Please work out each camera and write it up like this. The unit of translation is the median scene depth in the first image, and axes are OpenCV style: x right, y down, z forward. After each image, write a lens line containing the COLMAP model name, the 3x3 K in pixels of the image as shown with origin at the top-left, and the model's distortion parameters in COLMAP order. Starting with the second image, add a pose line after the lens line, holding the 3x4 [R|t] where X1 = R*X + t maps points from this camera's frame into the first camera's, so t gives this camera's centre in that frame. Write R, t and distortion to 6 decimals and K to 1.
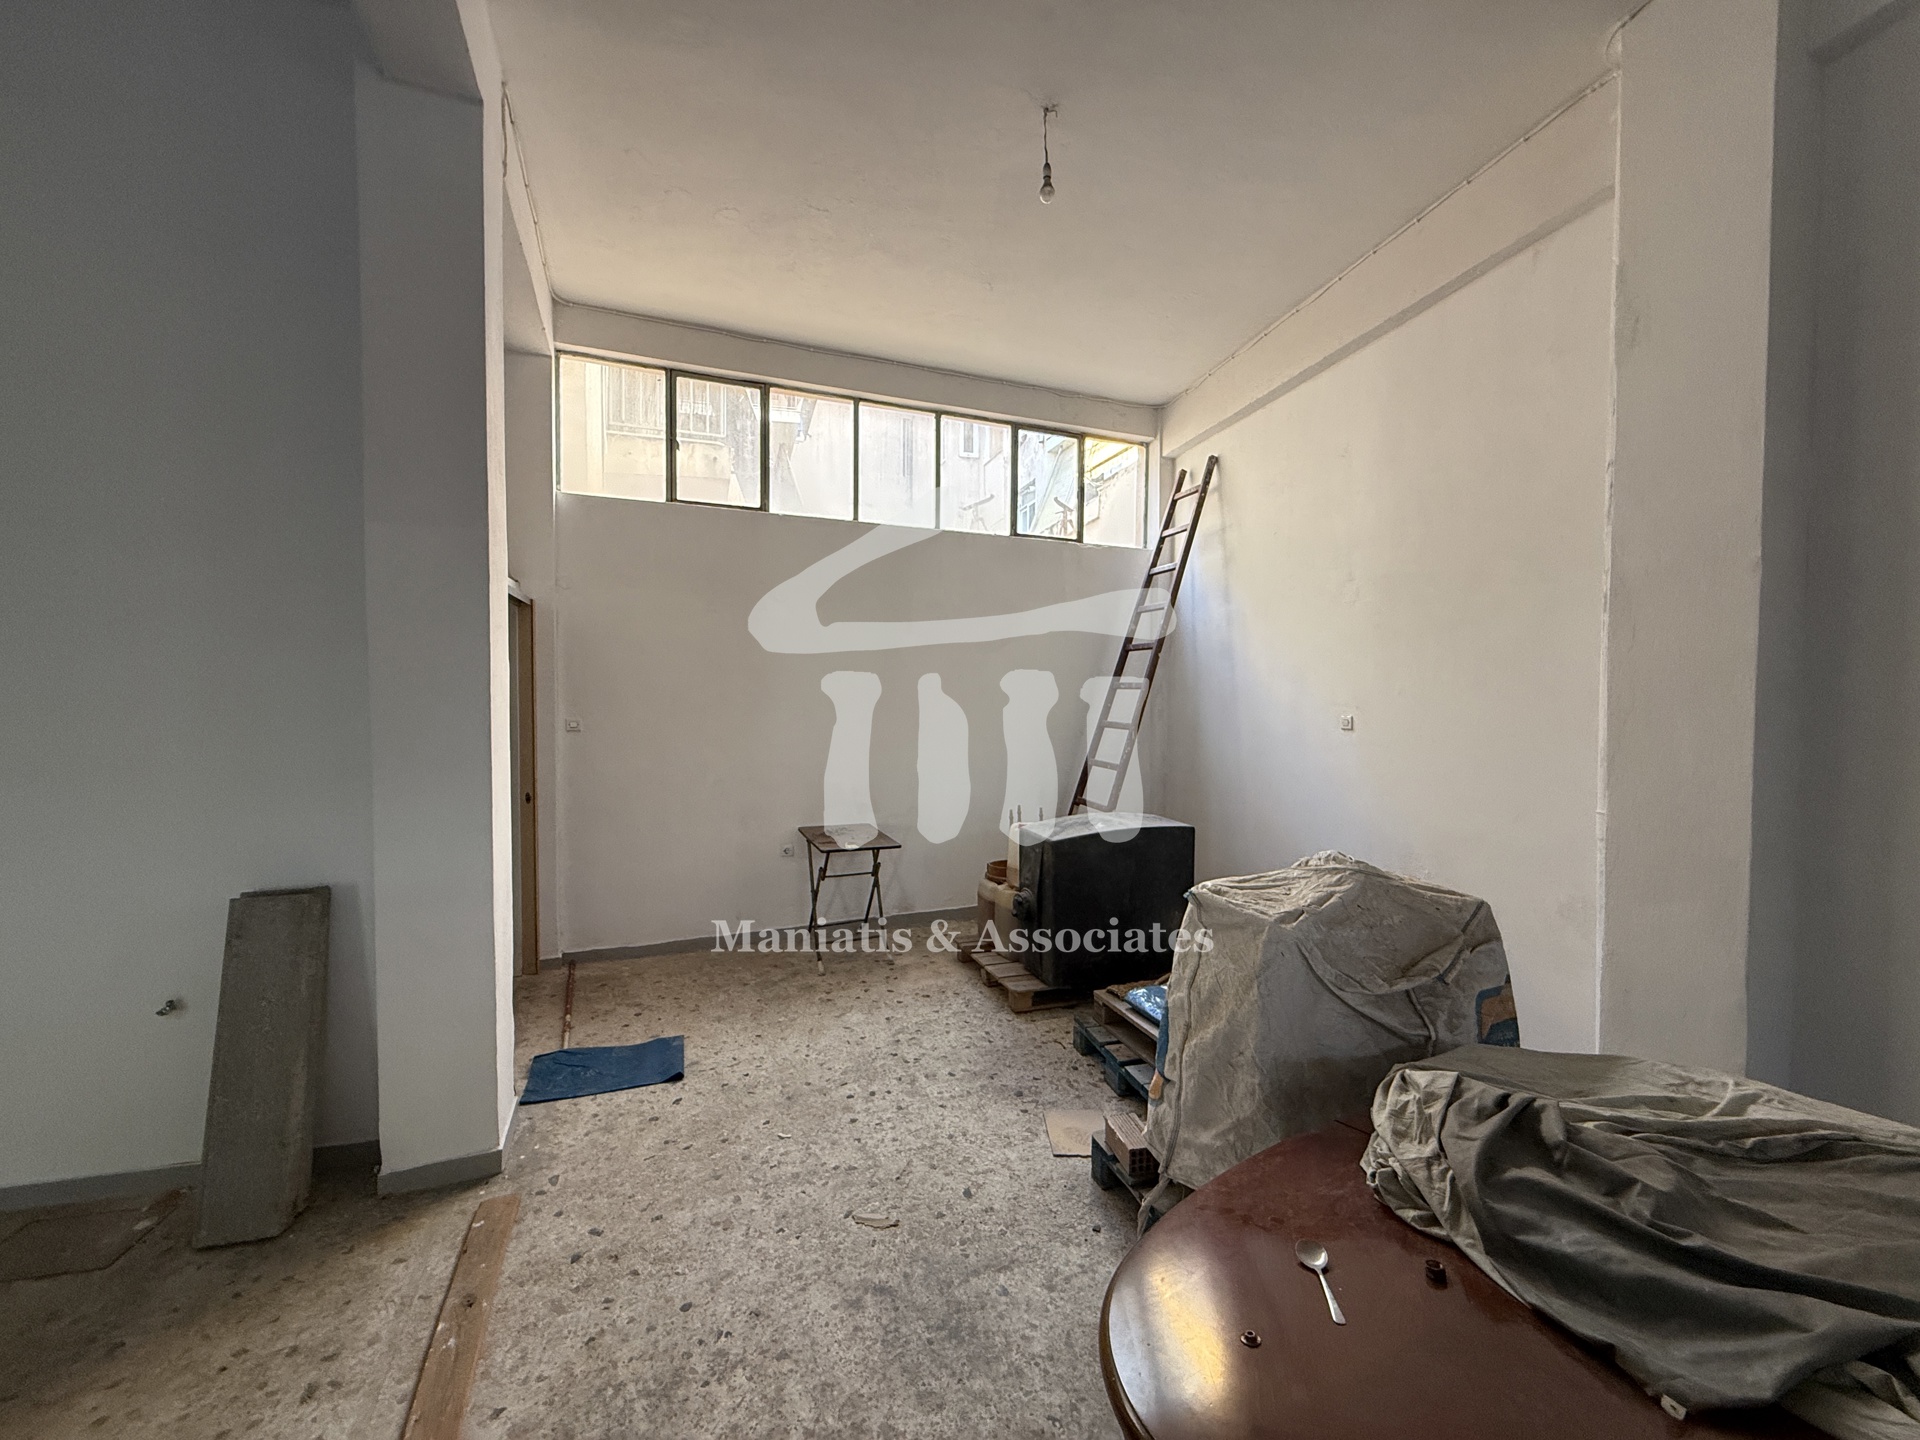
lens RADIAL K [[760.8, 0, 954.1], [0, 760.8, 719.9], [0, 0, 1]] dist [-0.000117, 0.000076]
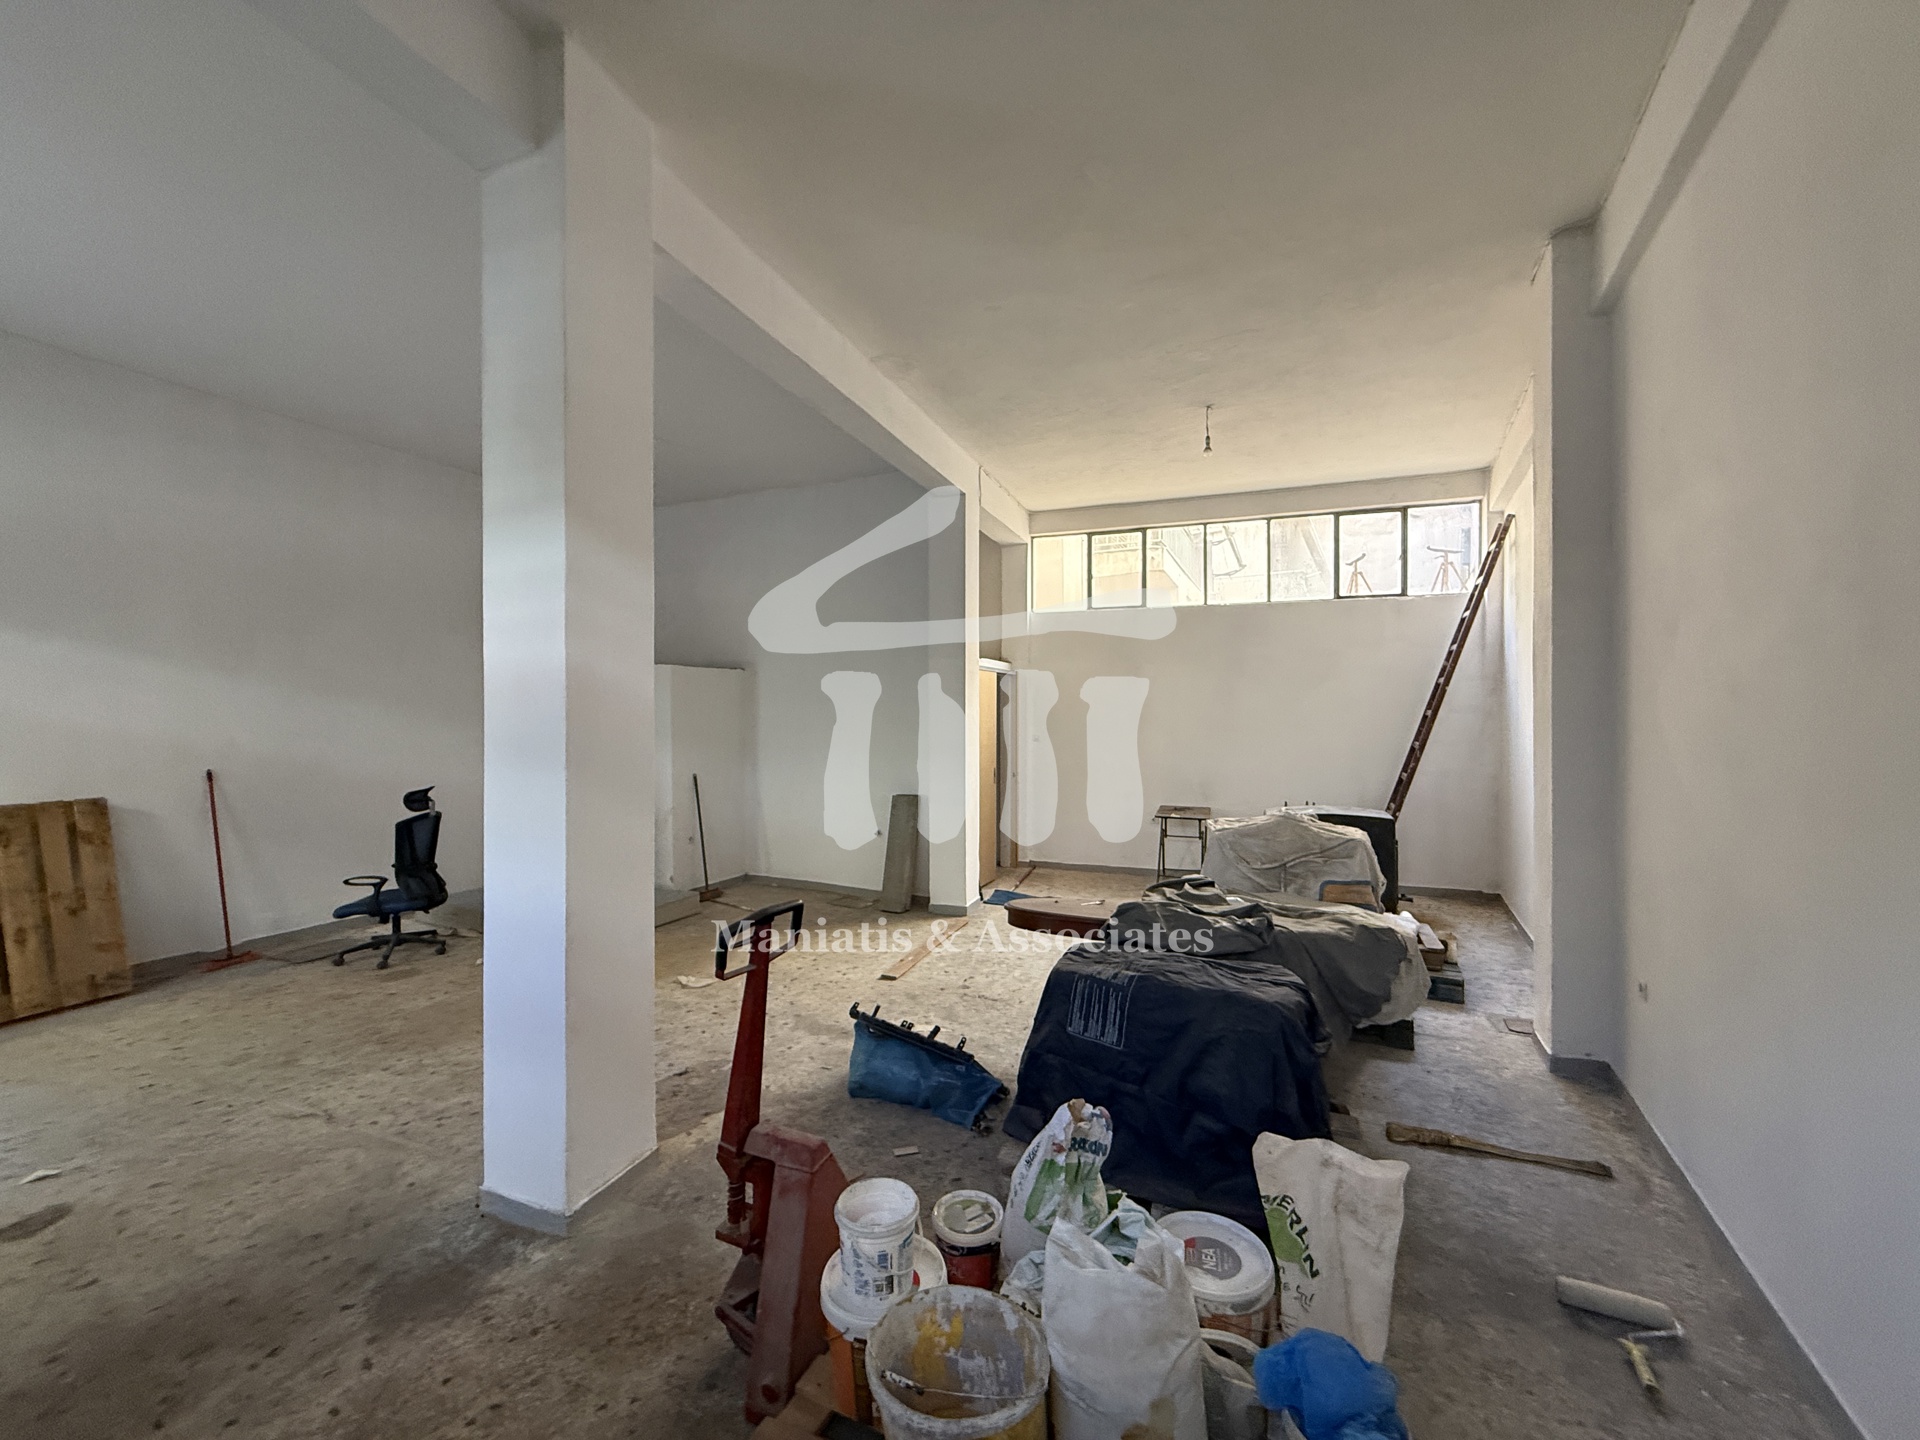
lens RADIAL K [[760.8, 0, 954.6], [0, 760.8, 720.1], [0, 0, 1]] dist [-0.000117, 0.000076]
pose [[0.736135, 0.000639, -0.676835, 0.614326], [-0.017347, 0.999689, -0.017923, 0.001082], [0.676613, 0.024934, 0.735917, -0.505017]]
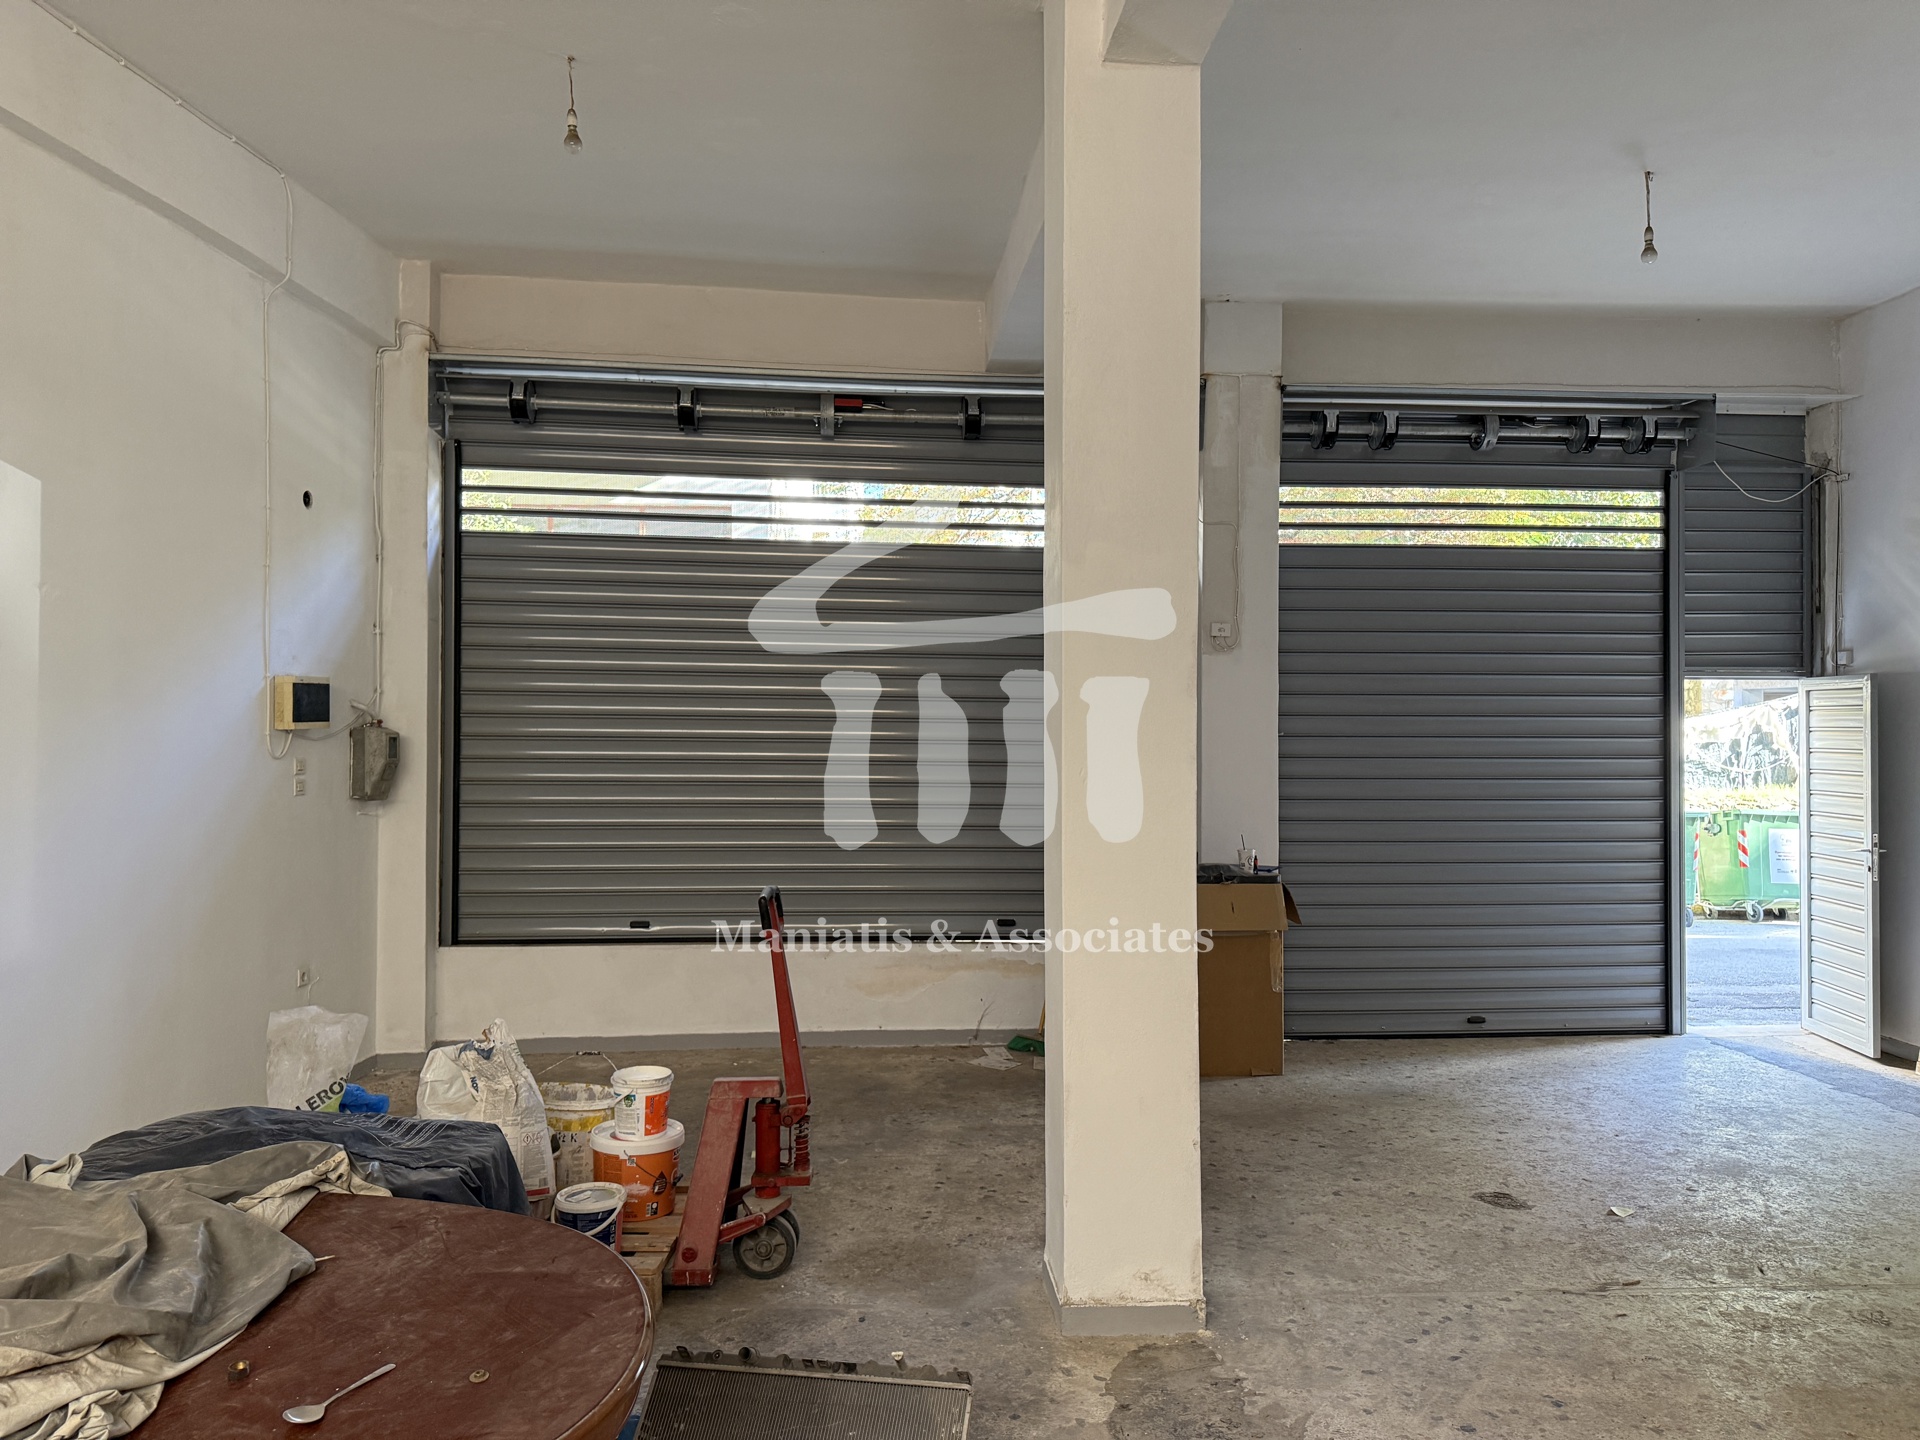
lens RADIAL K [[1349.7, 0, 968.9], [0, 1349.7, 724.6], [0, 0, 1]] dist [0.036597, -0.039644]
pose [[-0.955487, -0.002311, 0.295024, -0.195606], [0.004821, 0.999714, 0.023445, -0.030380], [-0.294994, 0.023823, -0.955202, 0.624006]]
